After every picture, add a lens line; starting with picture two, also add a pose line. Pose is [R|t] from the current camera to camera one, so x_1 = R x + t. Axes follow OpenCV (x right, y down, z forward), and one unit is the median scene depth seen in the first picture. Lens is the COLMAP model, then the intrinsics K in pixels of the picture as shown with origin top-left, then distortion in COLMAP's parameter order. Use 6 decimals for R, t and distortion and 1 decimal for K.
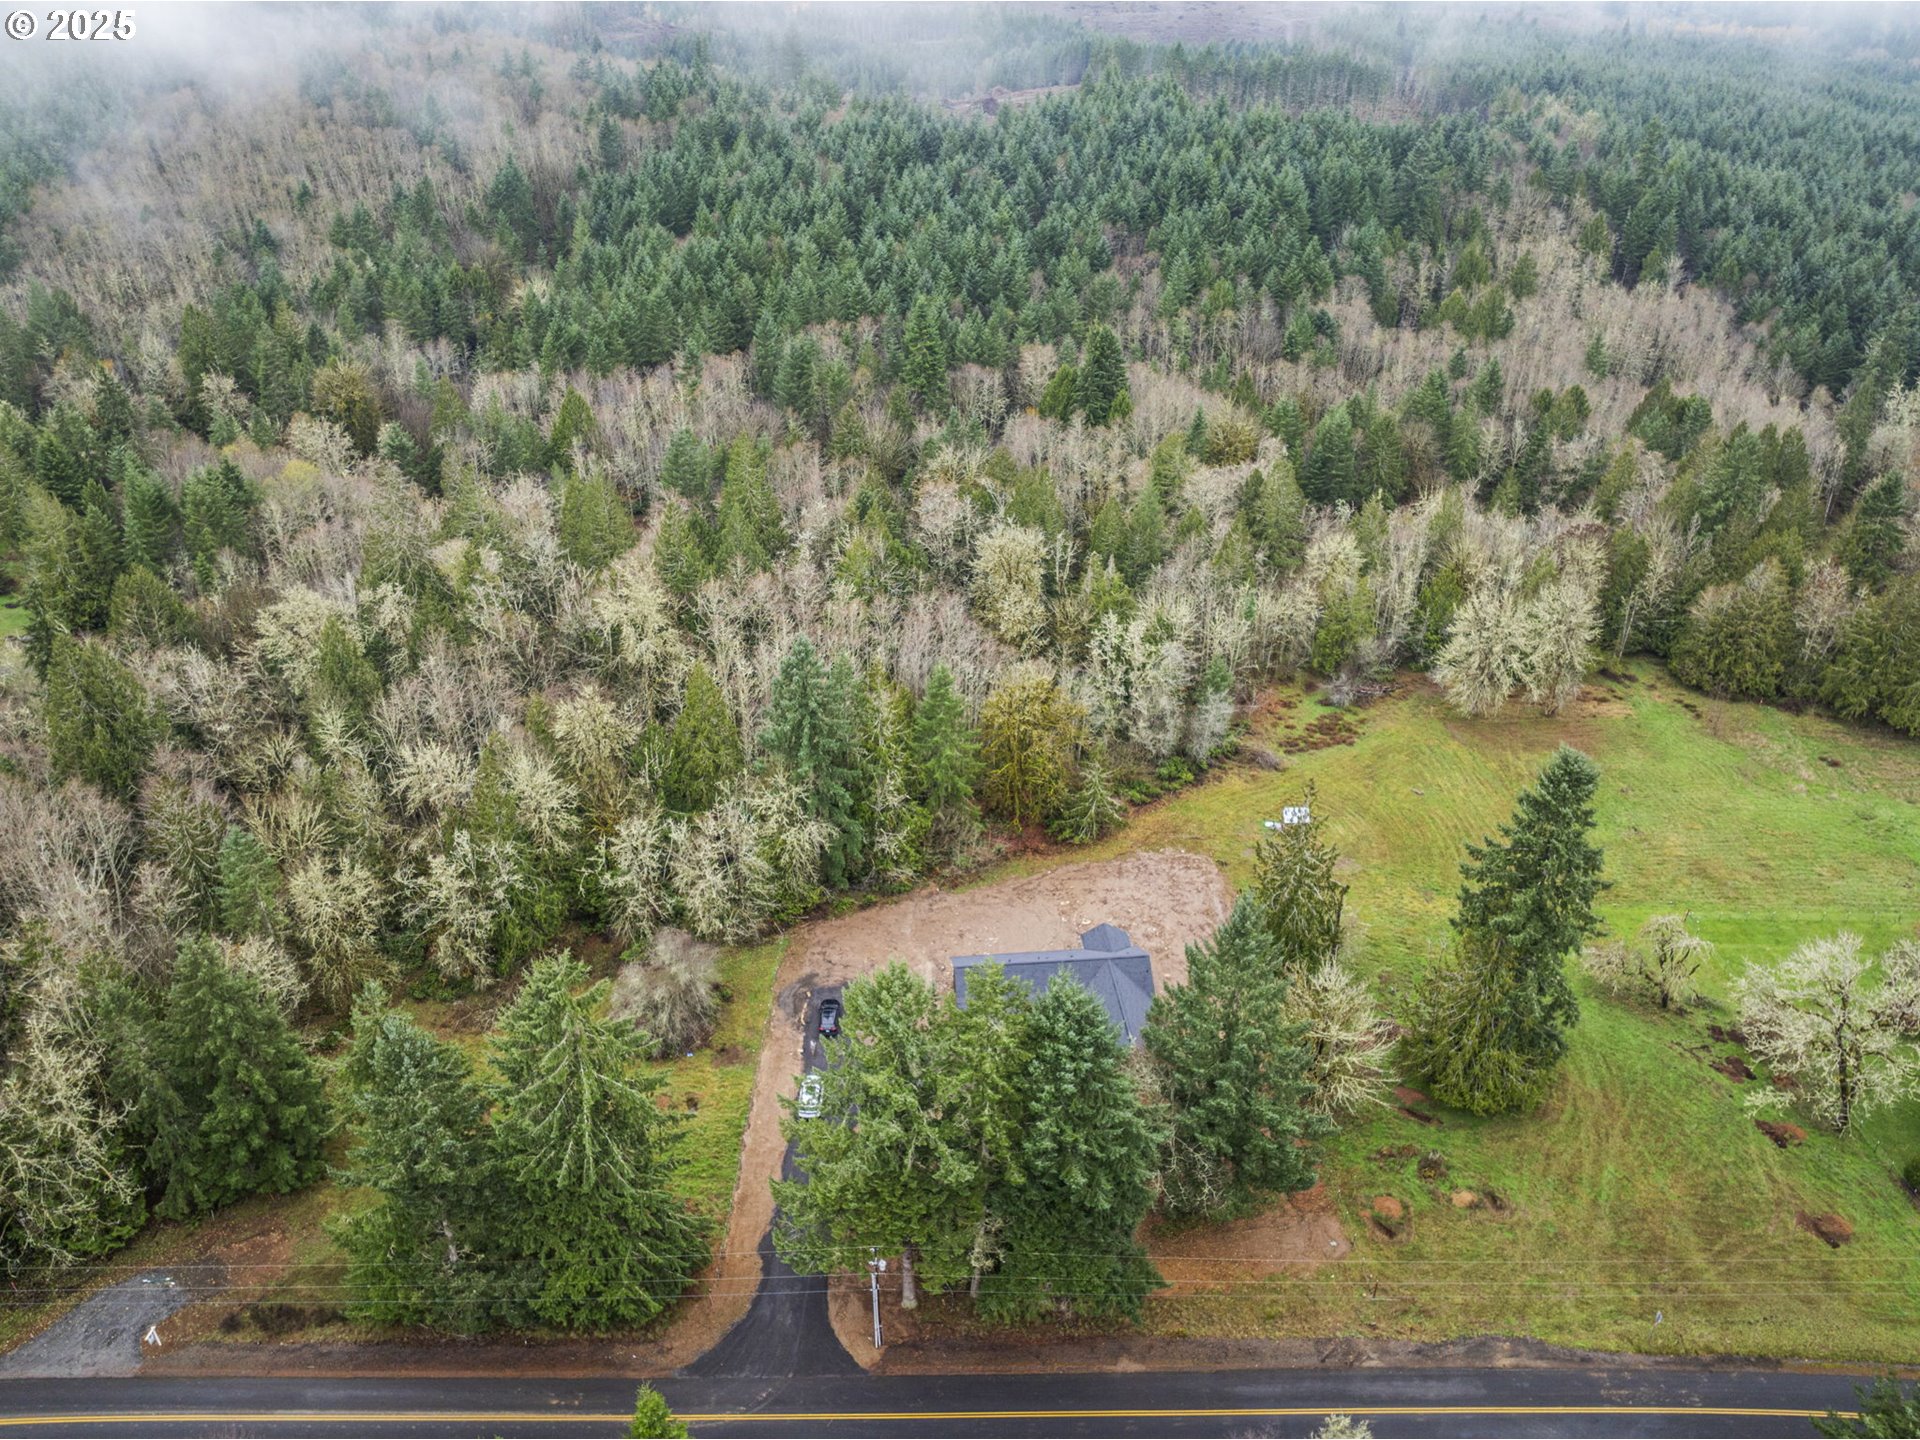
lens RADIAL K [[1385.5, 0, 964.5], [0, 1385.5, 727.3], [0, 0, 1]] dist [-0.041253, 0.015373]
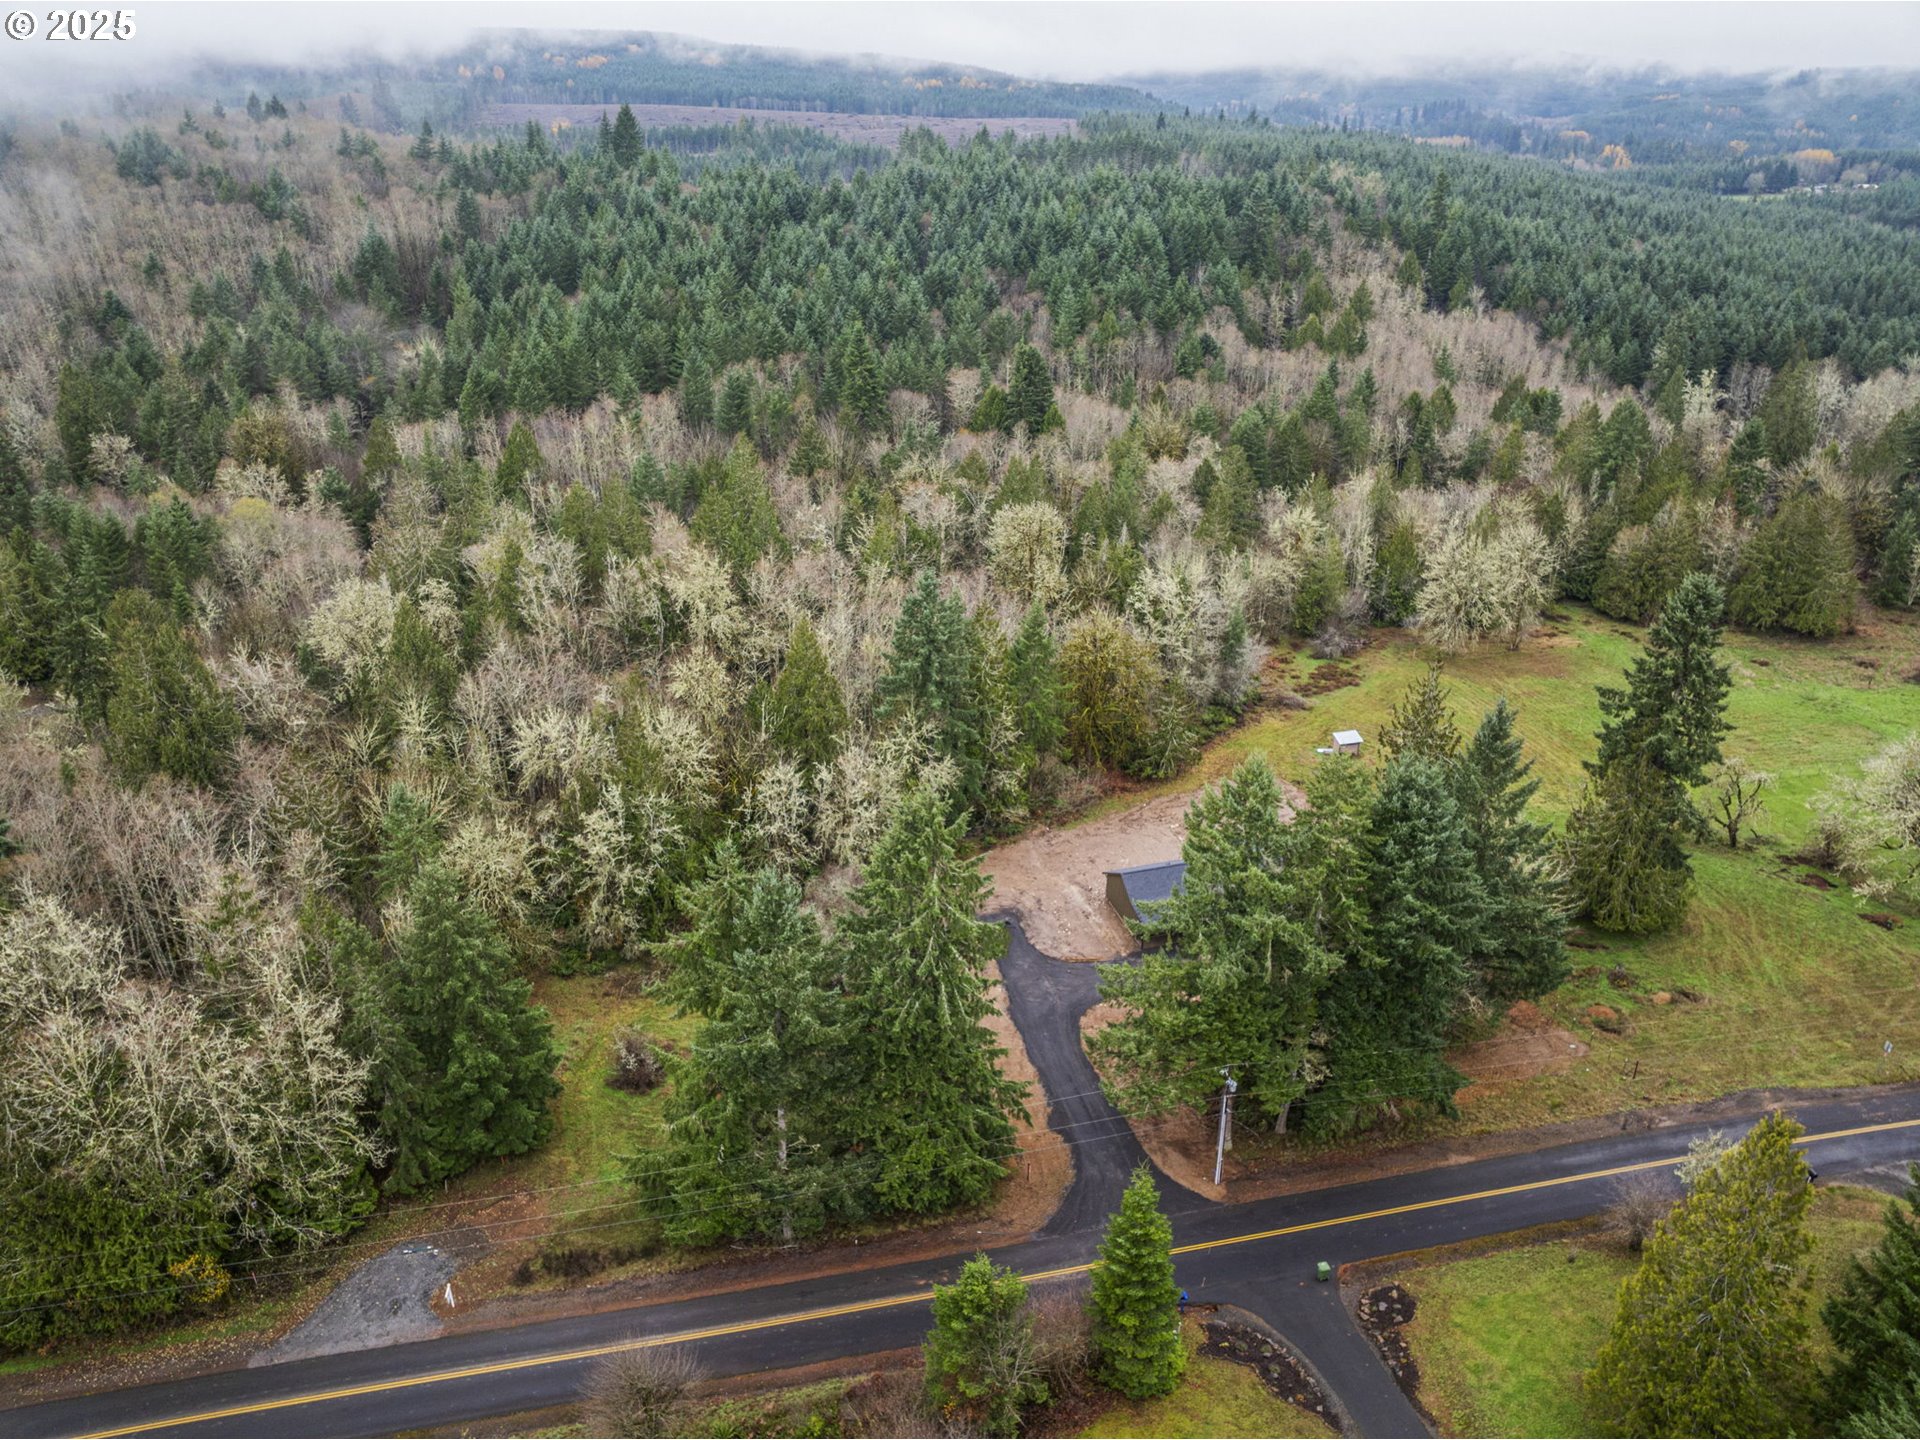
lens RADIAL K [[1385.5, 0, 964.3], [0, 1385.5, 725.3], [0, 0, 1]] dist [-0.041253, 0.015373]
pose [[0.980733, -0.086429, 0.175194, -0.176018], [0.101168, 0.991884, -0.077009, 0.080433], [-0.167116, 0.093249, 0.981518, 0.006469]]
